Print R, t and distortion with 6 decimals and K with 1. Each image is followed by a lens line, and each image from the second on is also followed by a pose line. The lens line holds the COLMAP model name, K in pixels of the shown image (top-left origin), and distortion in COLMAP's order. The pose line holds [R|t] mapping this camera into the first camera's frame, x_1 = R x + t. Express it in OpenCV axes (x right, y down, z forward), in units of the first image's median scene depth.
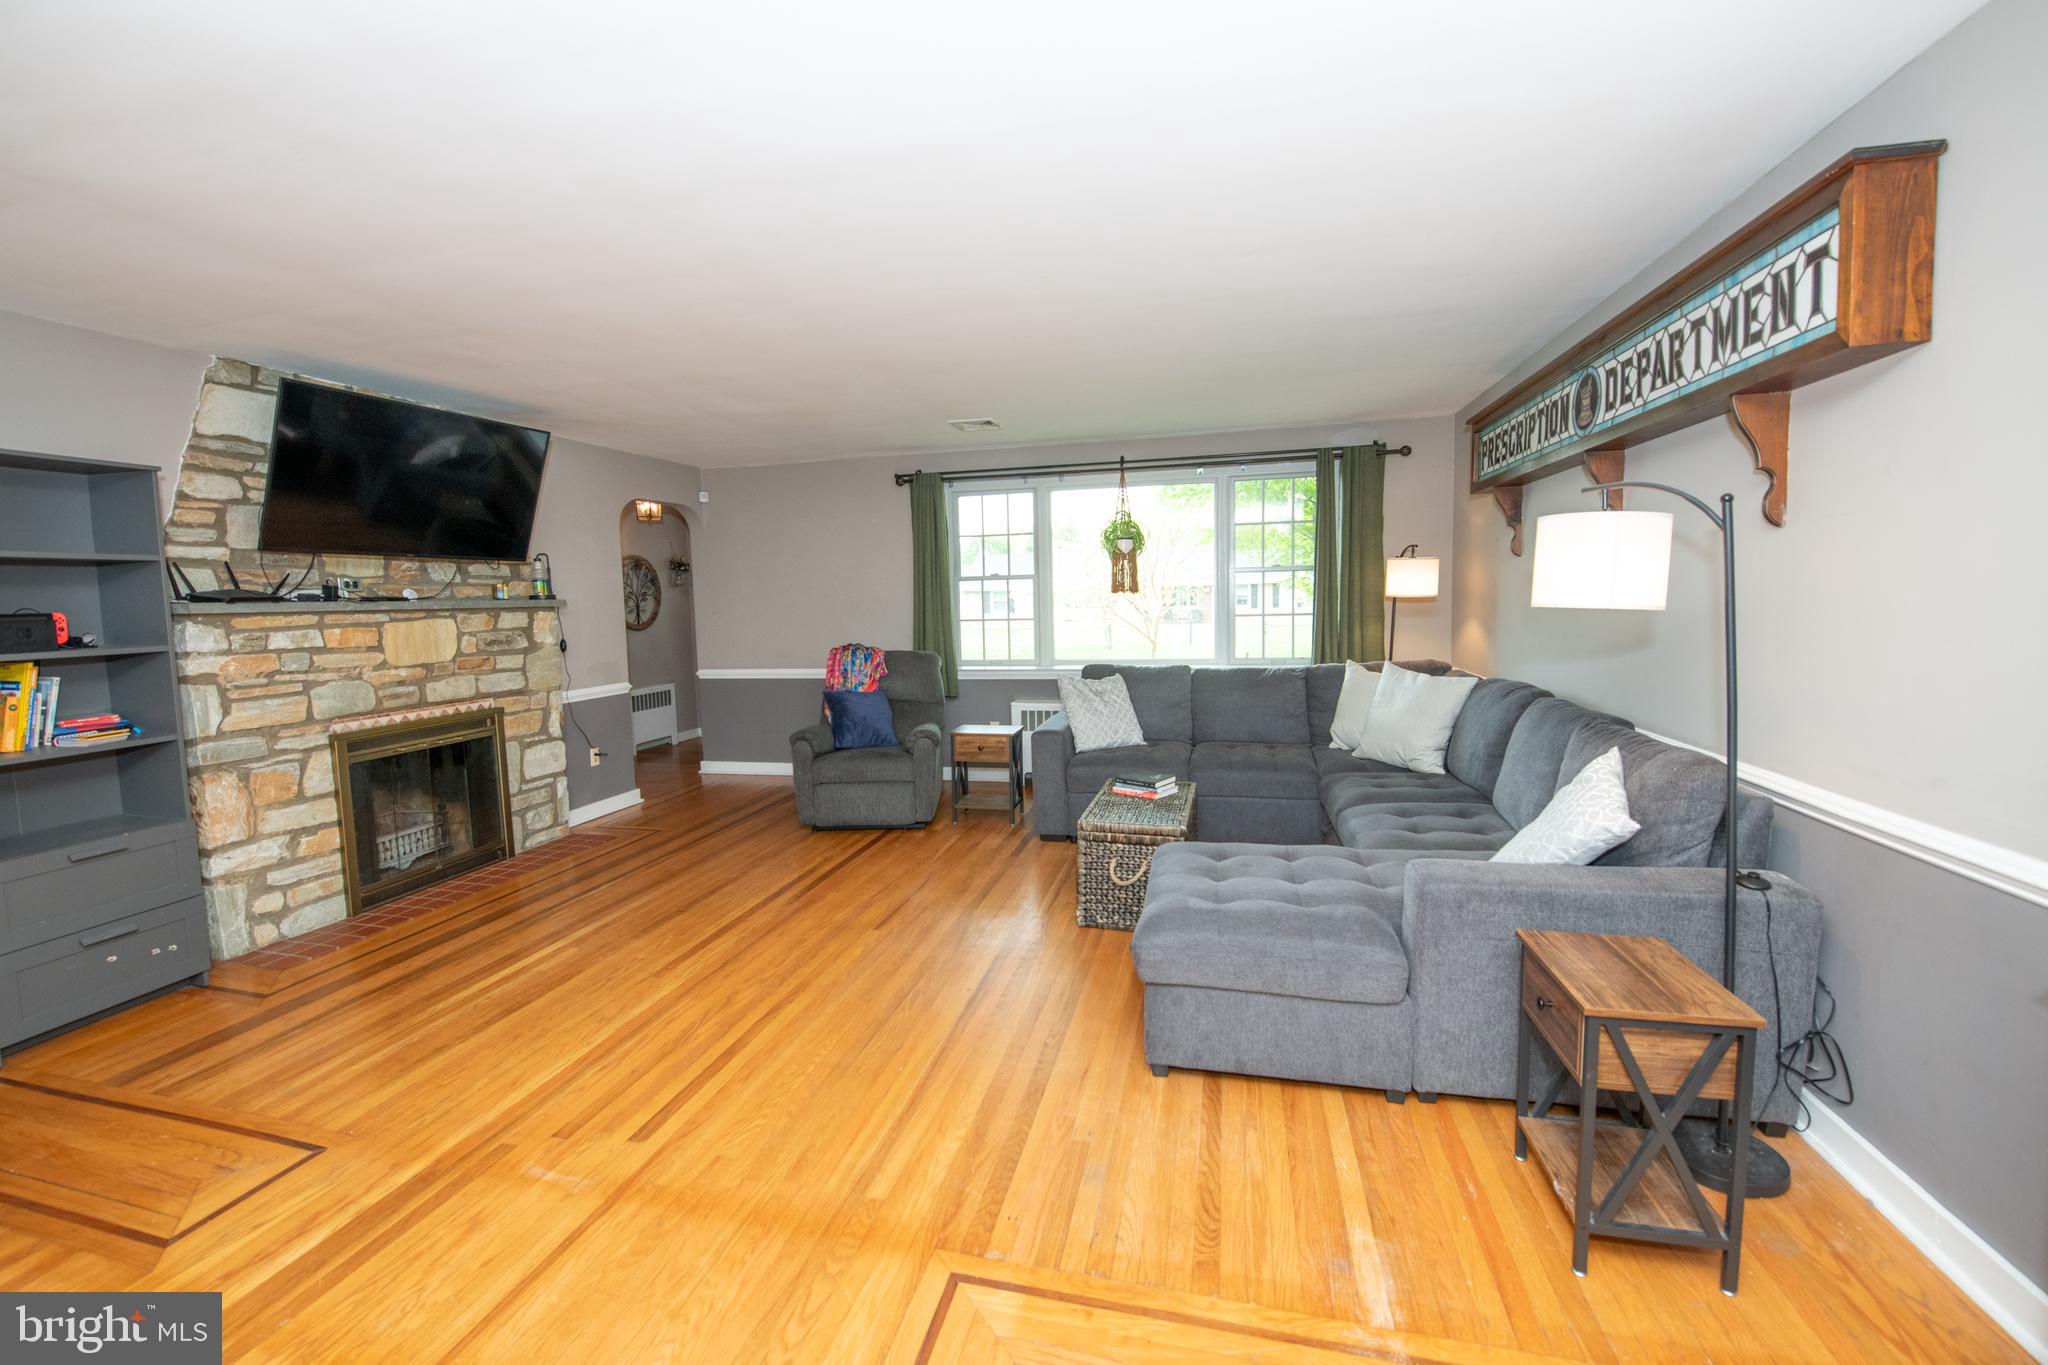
lens RADIAL K [[835.6, 0, 1016.5], [0, 835.6, 674.5], [0, 0, 1]] dist [-0.014133, -0.000695]
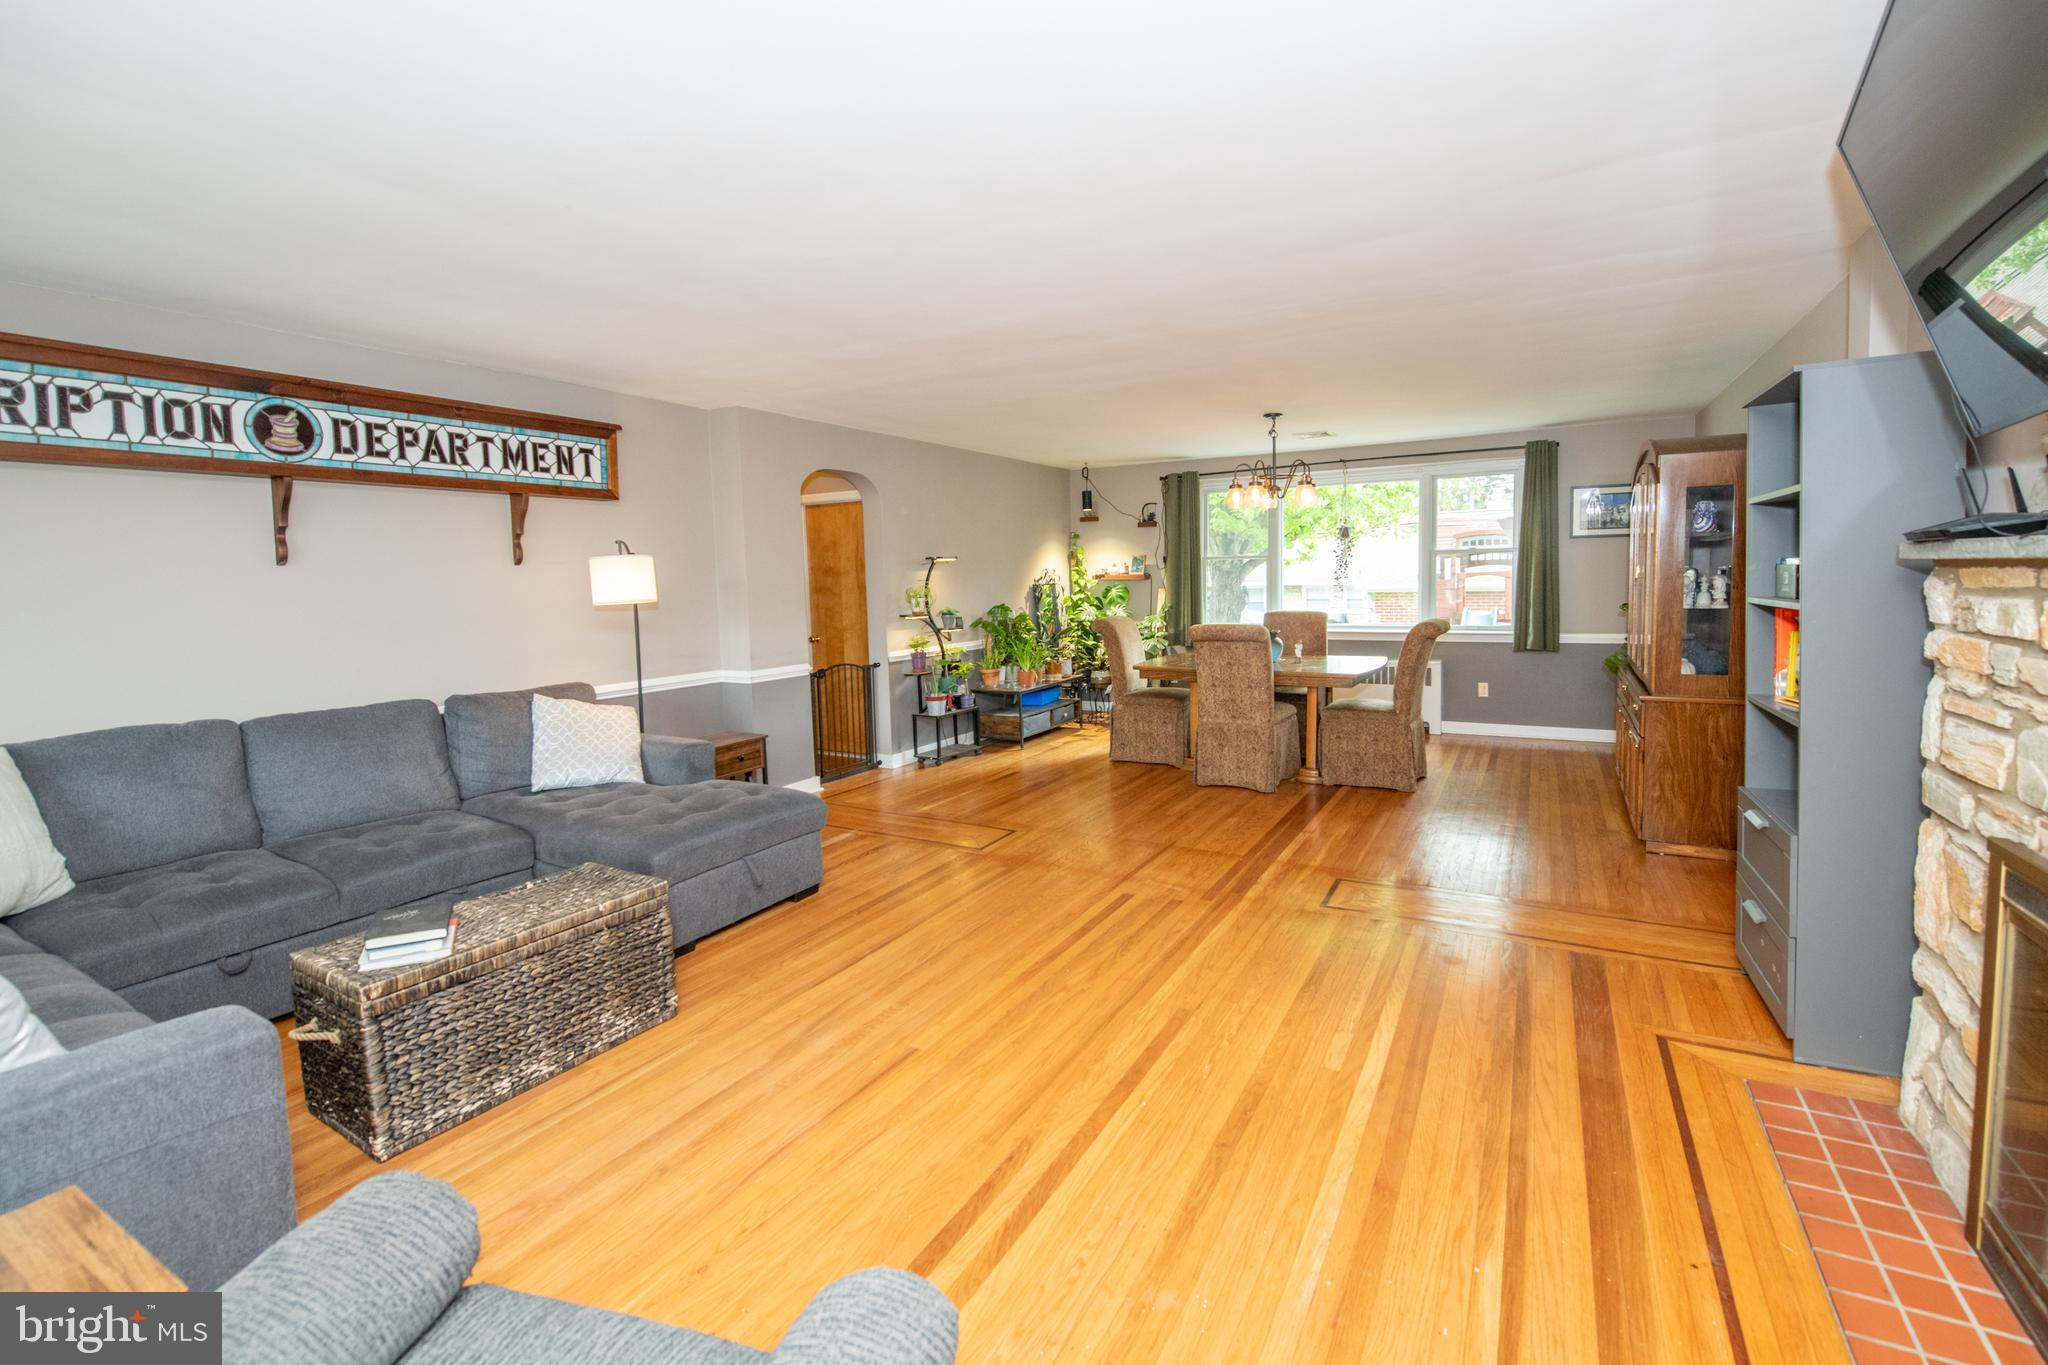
lens RADIAL K [[863.0, 0, 1082.5], [0, 863.0, 635.4], [0, 0, 1]] dist [-0.016443, -0.000826]
pose [[-0.971395, 0.028976, 0.235697, -0.433766], [0.066465, 0.986034, 0.152706, -0.127488], [-0.227980, 0.164003, -0.959754, 1.428652]]
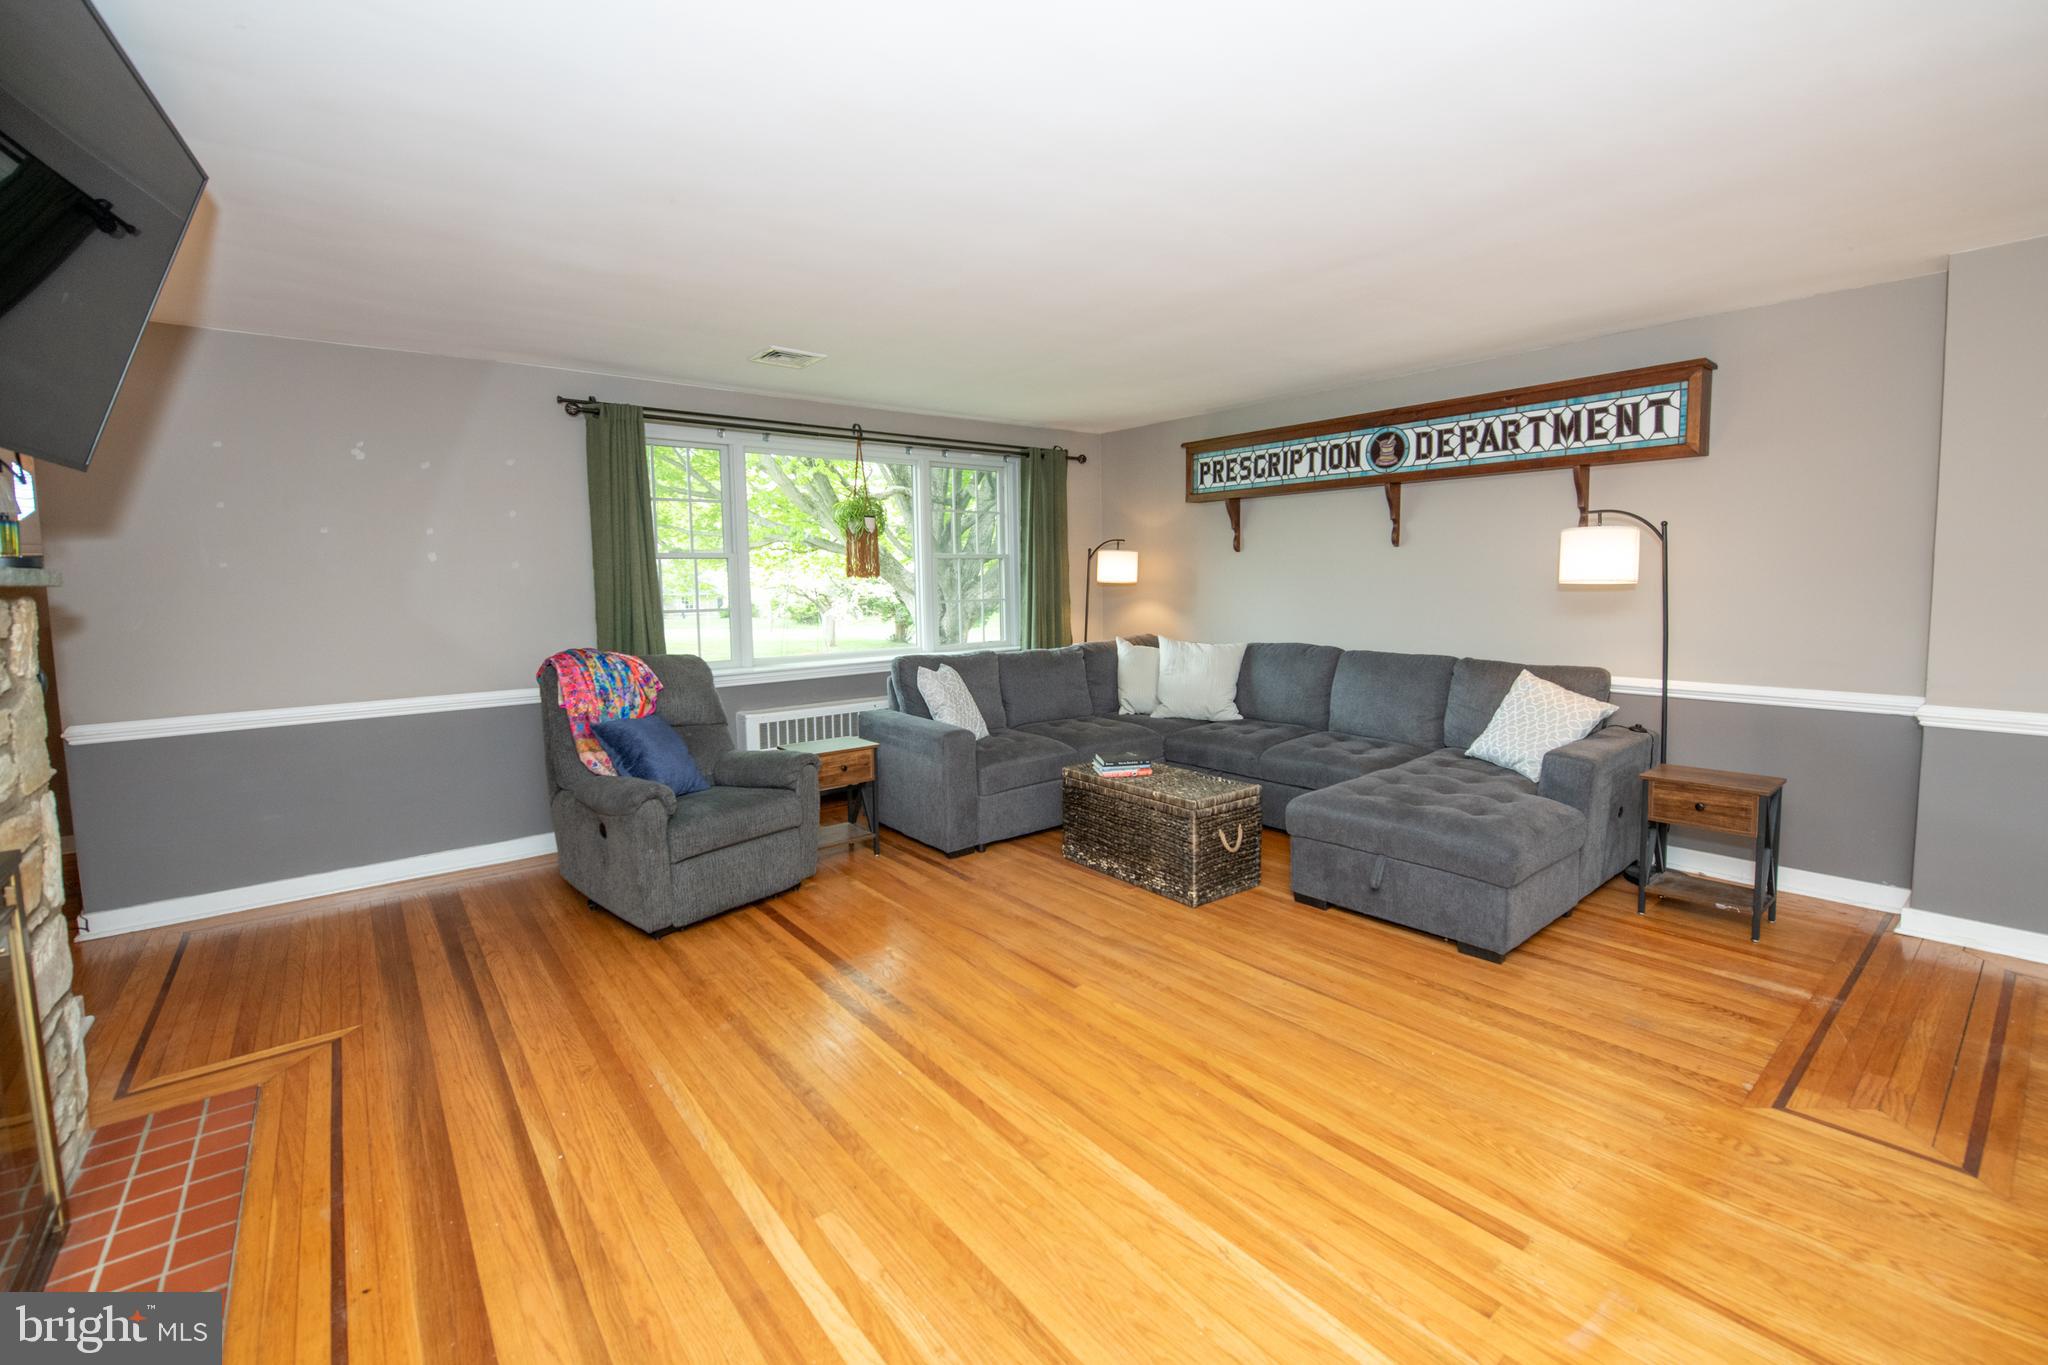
lens RADIAL K [[856.2, 0, 1009.8], [0, 856.2, 652.1], [0, 0, 1]] dist [-0.015646, -0.003179]
pose [[0.608965, -0.053902, 0.791363, -0.742511], [0.074003, 0.997198, 0.010976, -0.024487], [-0.789737, 0.051879, 0.611248, 0.472571]]
